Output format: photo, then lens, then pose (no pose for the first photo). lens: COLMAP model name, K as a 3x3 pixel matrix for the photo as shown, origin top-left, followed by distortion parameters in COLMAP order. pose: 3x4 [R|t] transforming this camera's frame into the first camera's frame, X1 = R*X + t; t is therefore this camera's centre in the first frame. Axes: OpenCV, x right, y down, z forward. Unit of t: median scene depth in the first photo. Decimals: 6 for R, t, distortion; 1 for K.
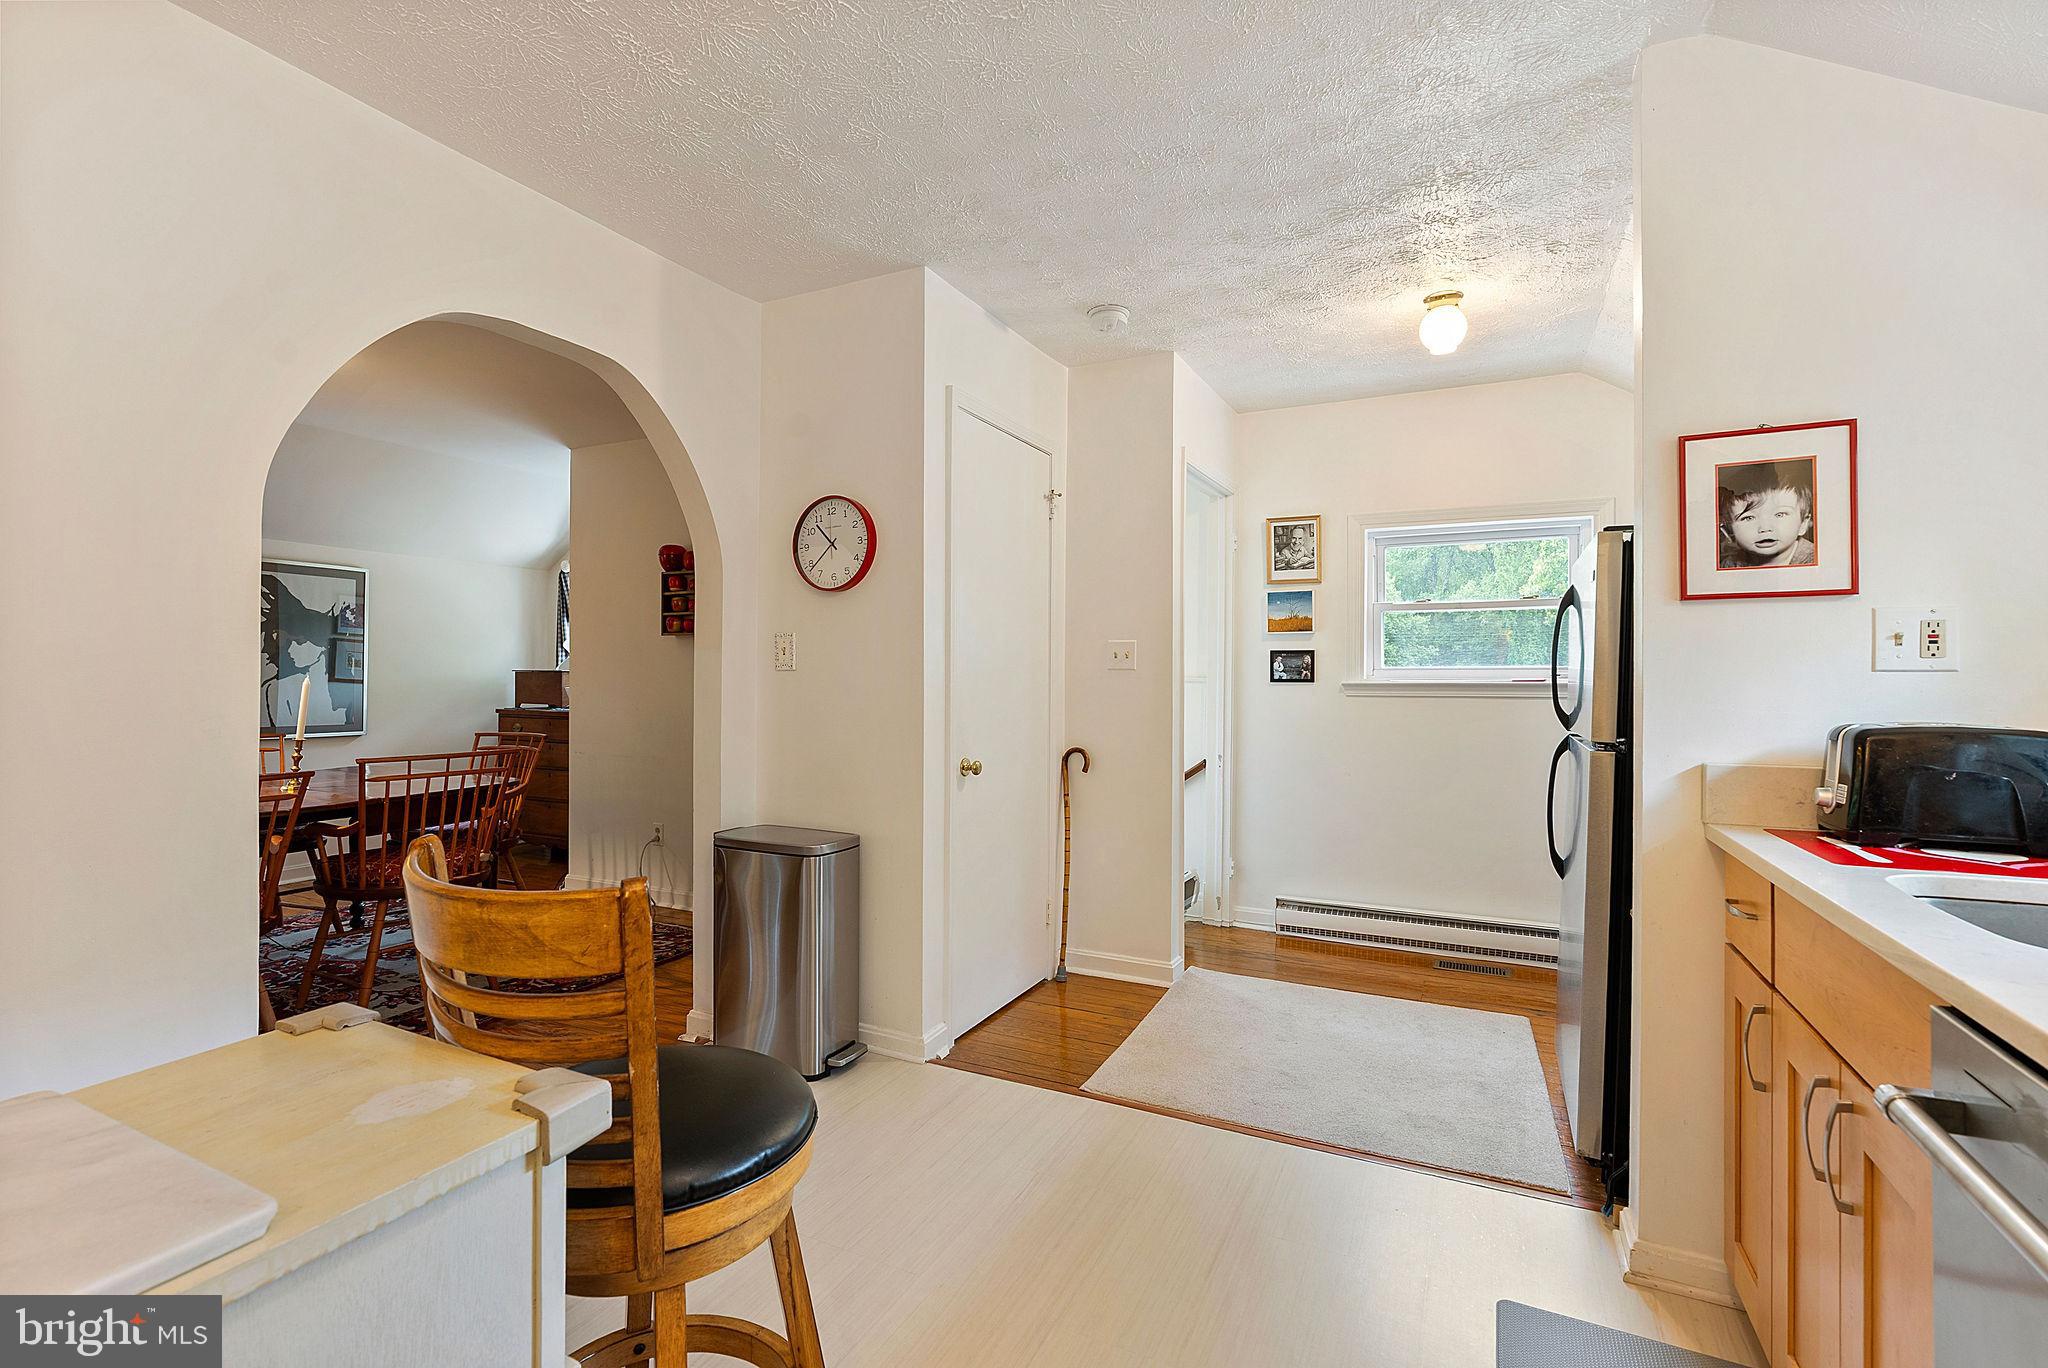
lens RADIAL K [[936.3, 0, 1009.4], [0, 936.3, 680.3], [0, 0, 1]] dist [-0.012858, 0.002224]
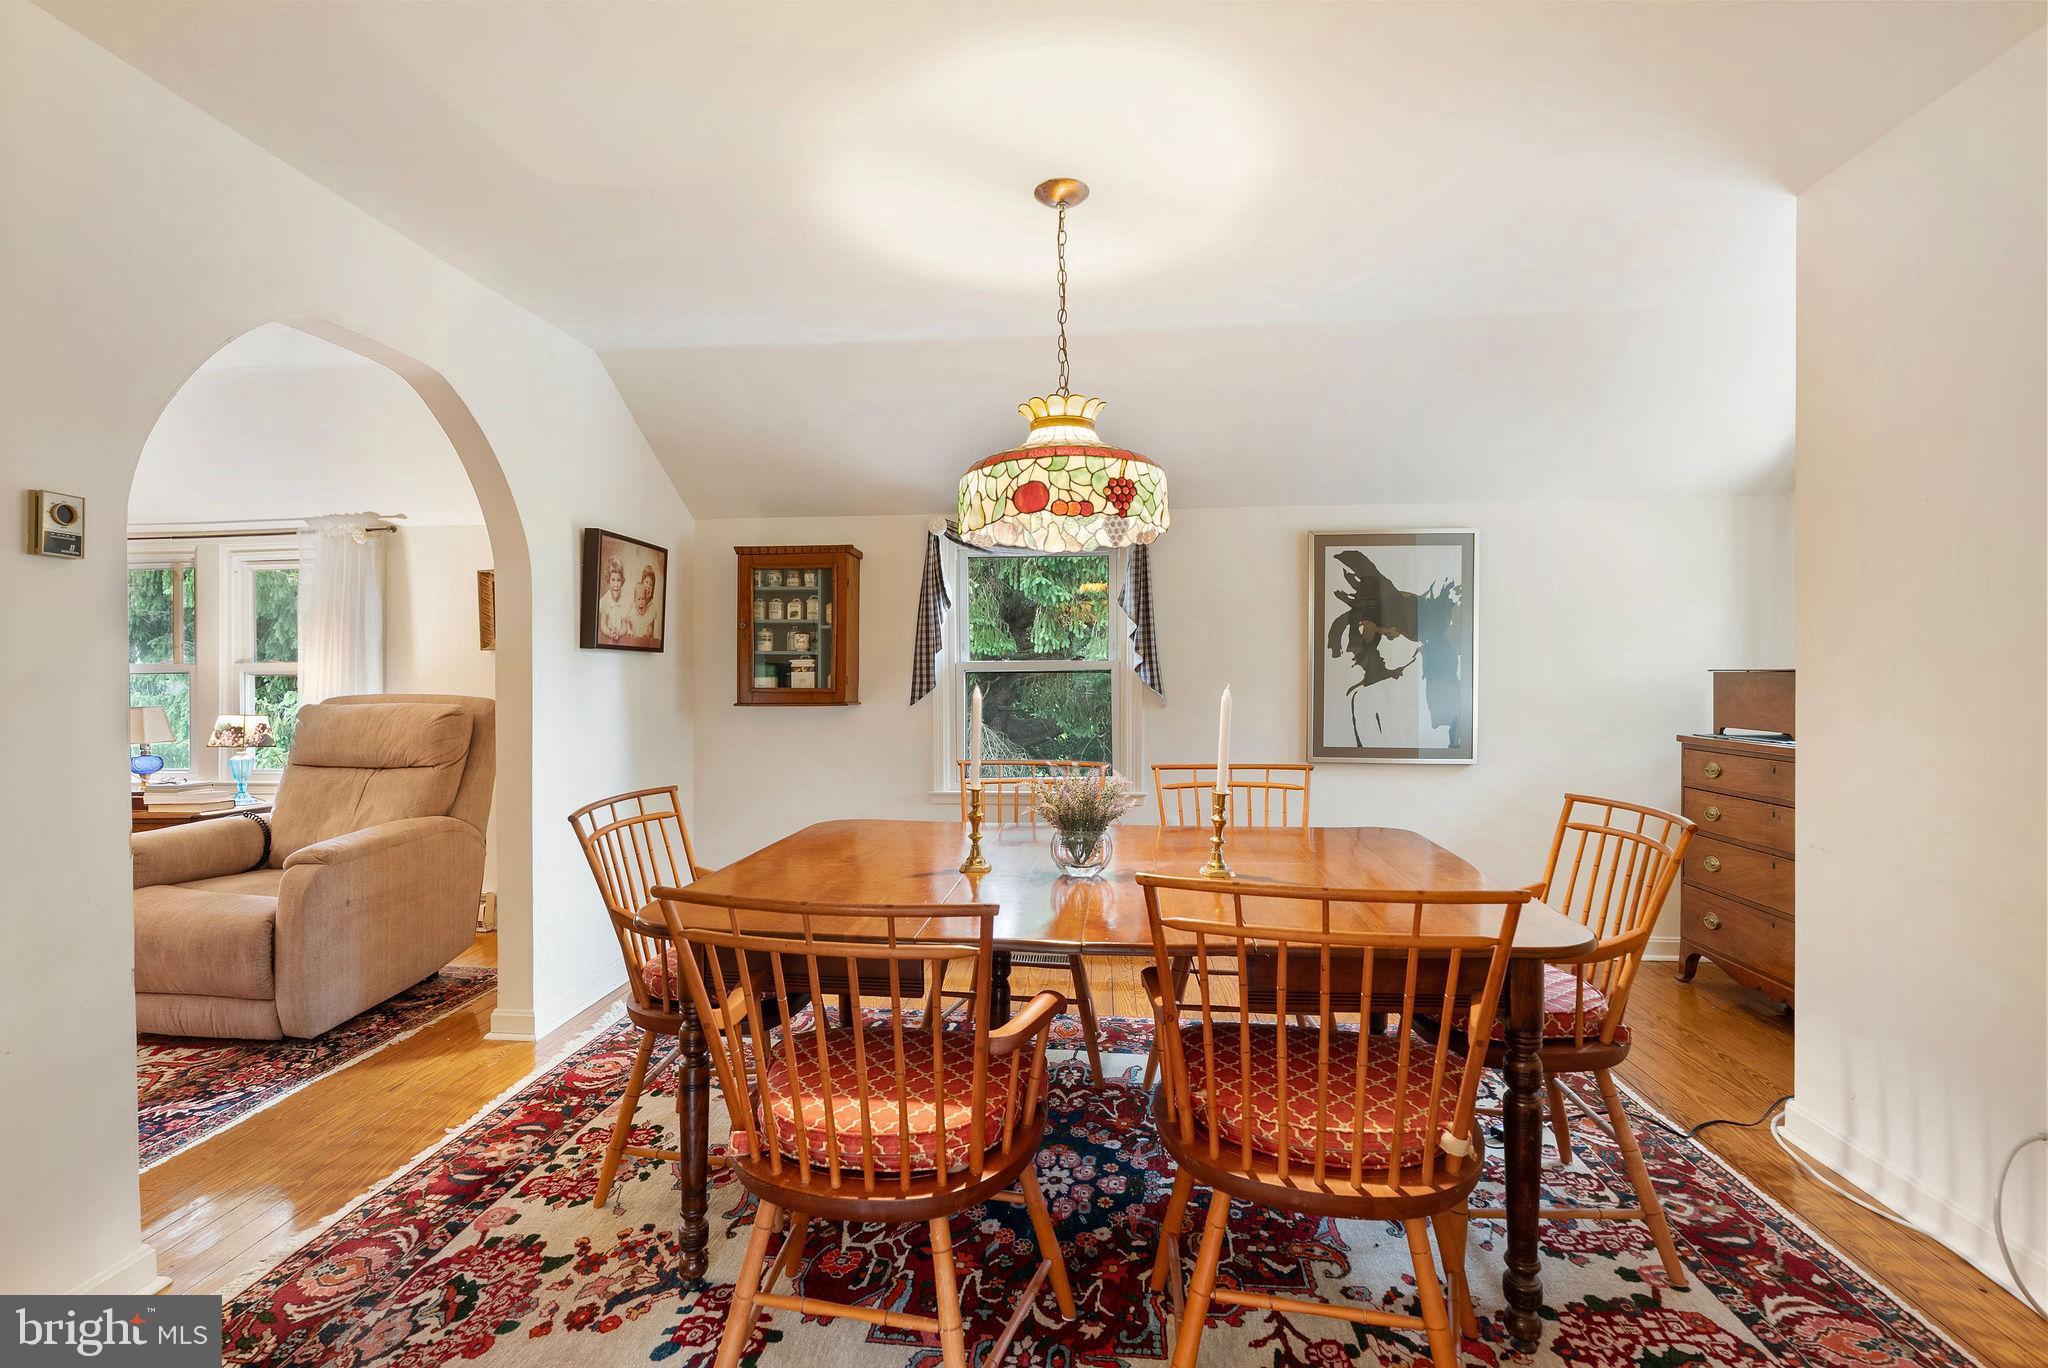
lens RADIAL K [[936.3, 0, 1007.7], [0, 936.3, 684.8], [0, 0, 1]] dist [-0.012858, 0.002224]
pose [[0.355866, 0.000531, -0.934537, -0.163000], [0.006431, 0.999975, 0.003018, -0.006111], [0.934515, -0.007084, 0.355854, 0.428832]]
